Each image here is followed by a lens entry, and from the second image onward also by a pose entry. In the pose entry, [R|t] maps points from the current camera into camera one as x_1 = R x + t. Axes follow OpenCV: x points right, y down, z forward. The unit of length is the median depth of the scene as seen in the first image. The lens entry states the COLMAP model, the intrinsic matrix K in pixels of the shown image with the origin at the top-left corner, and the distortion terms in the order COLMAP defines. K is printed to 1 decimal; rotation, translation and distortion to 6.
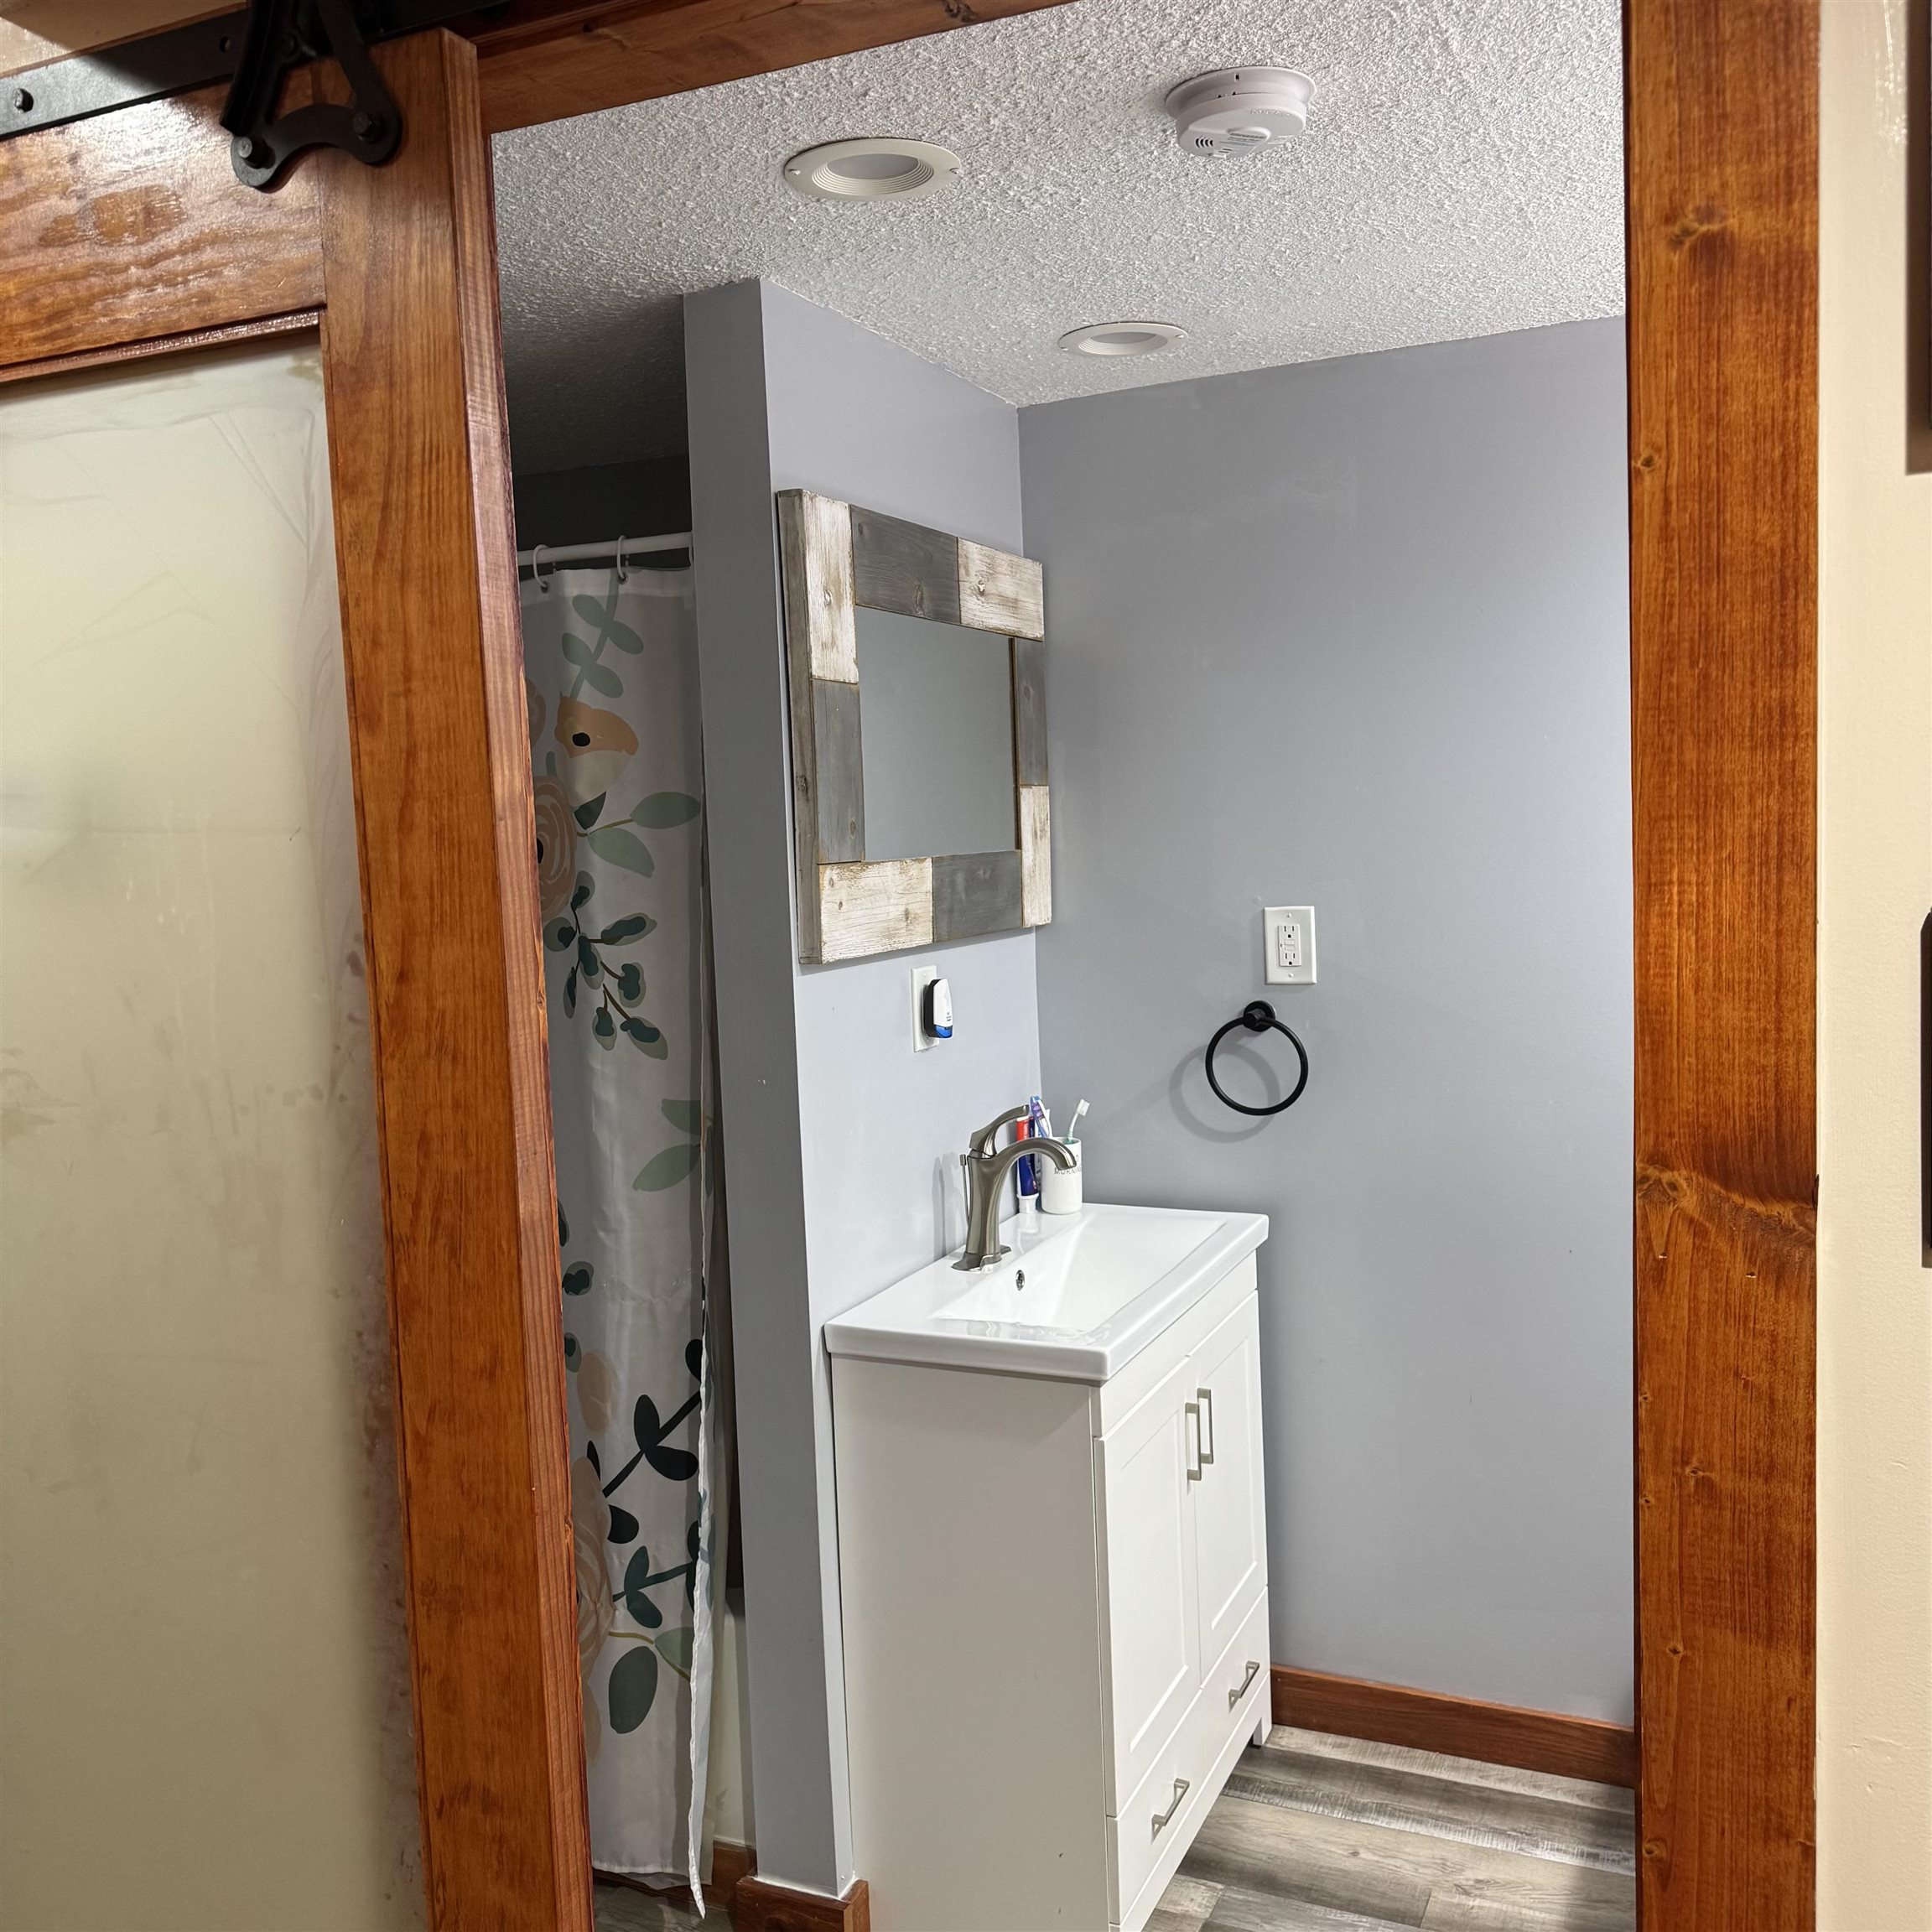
lens RADIAL K [[1805.6, 0, 966.9], [0, 1805.6, 966.0], [0, 0, 1]] dist [0.067838, 0.000000]
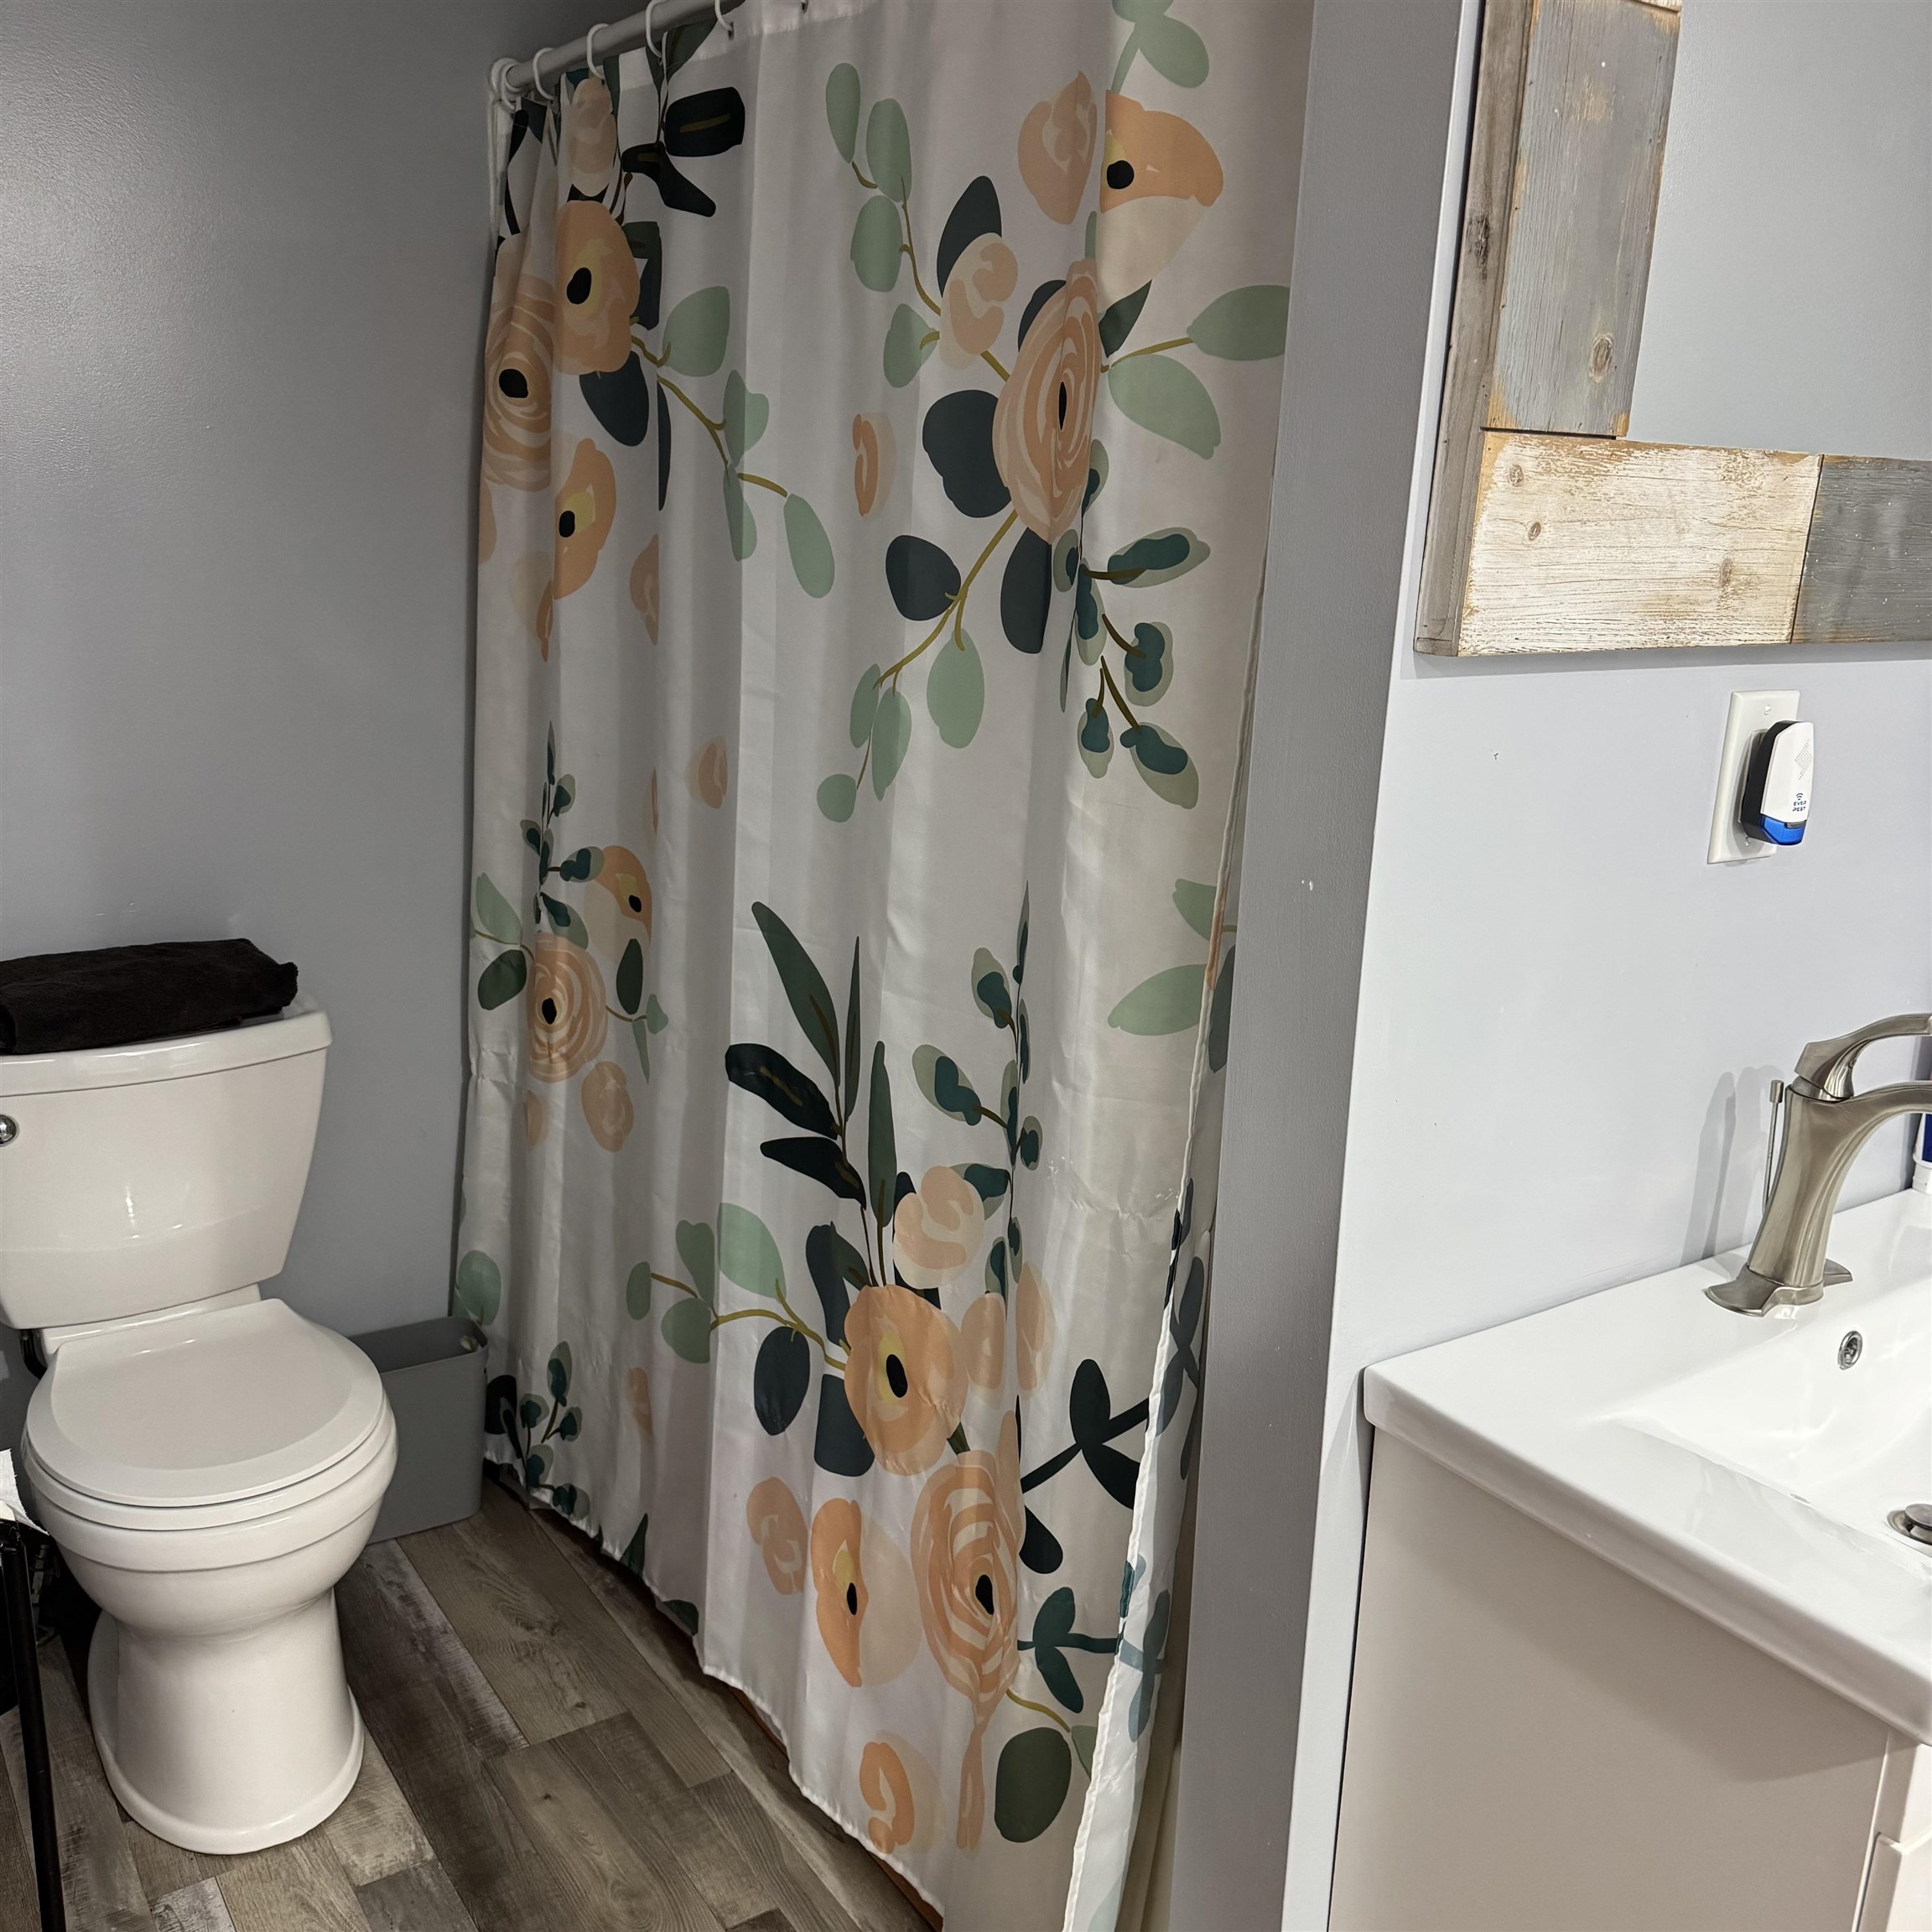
lens RADIAL K [[1805.6, 0, 953.1], [0, 1805.6, 967.6], [0, 0, 1]] dist [0.067838, 0.000000]
pose [[0.847354, 0.197243, -0.493038, 0.051116], [-0.104036, 0.972128, 0.210106, -0.008819], [0.520738, -0.126741, 0.844256, 0.492935]]
